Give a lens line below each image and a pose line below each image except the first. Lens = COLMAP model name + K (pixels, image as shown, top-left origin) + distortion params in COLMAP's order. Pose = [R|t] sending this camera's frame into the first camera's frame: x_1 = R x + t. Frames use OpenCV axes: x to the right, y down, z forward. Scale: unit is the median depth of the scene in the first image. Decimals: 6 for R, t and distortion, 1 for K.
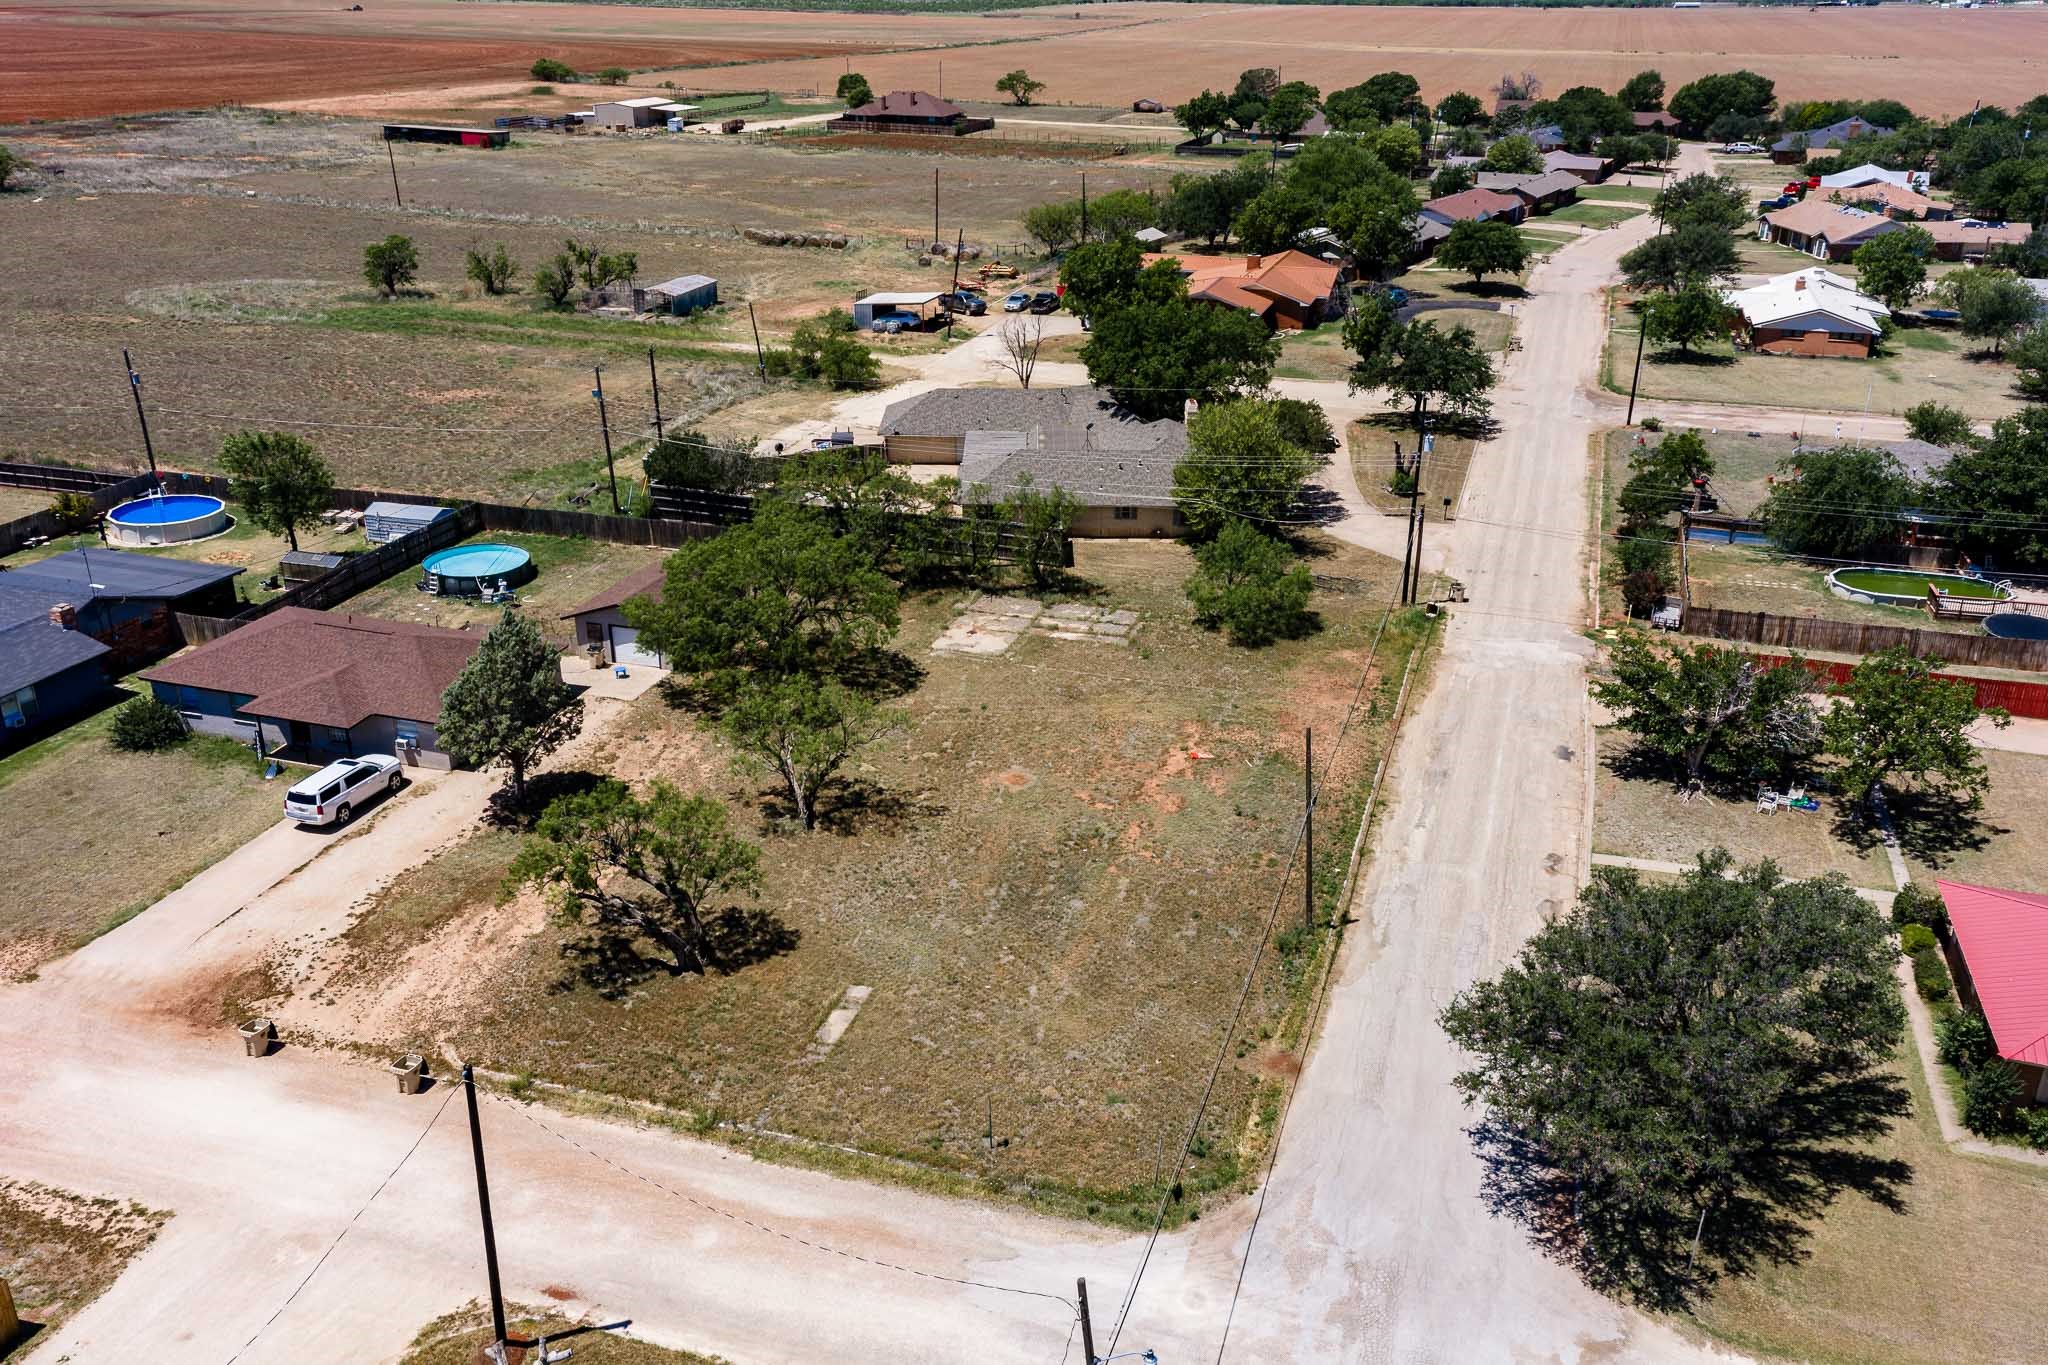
lens RADIAL K [[1674.4, 0, 1017.9], [0, 1674.4, 678.7], [0, 0, 1]] dist [0.077107, -0.057031]
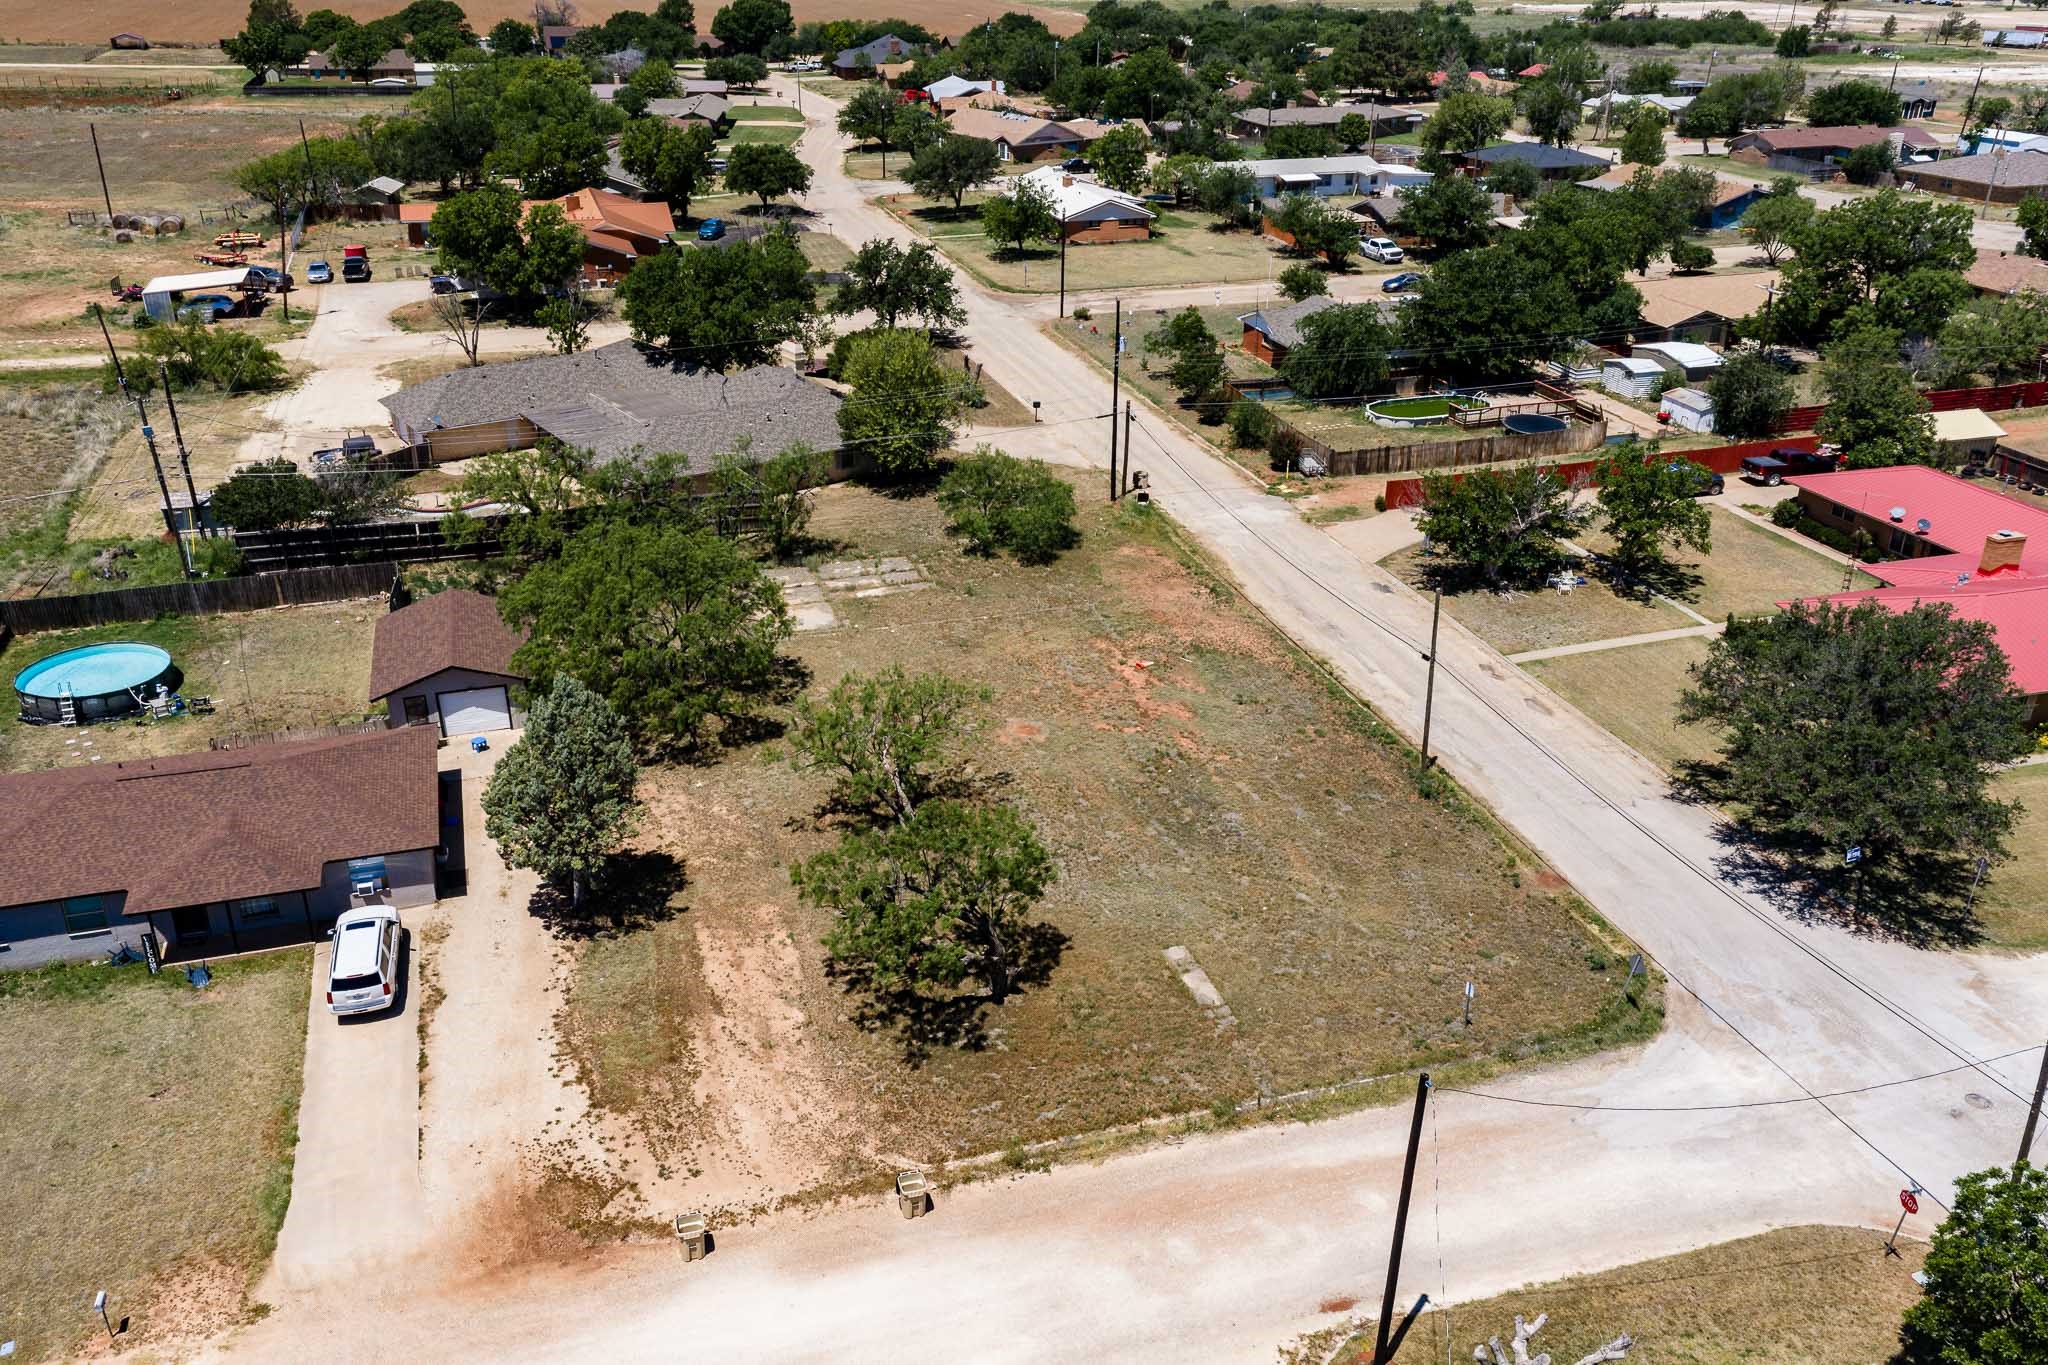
lens RADIAL K [[1681.5, 0, 1015.6], [0, 1681.5, 683.3], [0, 0, 1]] dist [0.059298, -0.011887]
pose [[0.817427, -0.242287, 0.522599, -0.459323], [0.222022, 0.969663, 0.102277, -0.060783], [-0.531525, 0.032425, 0.846422, 0.158426]]
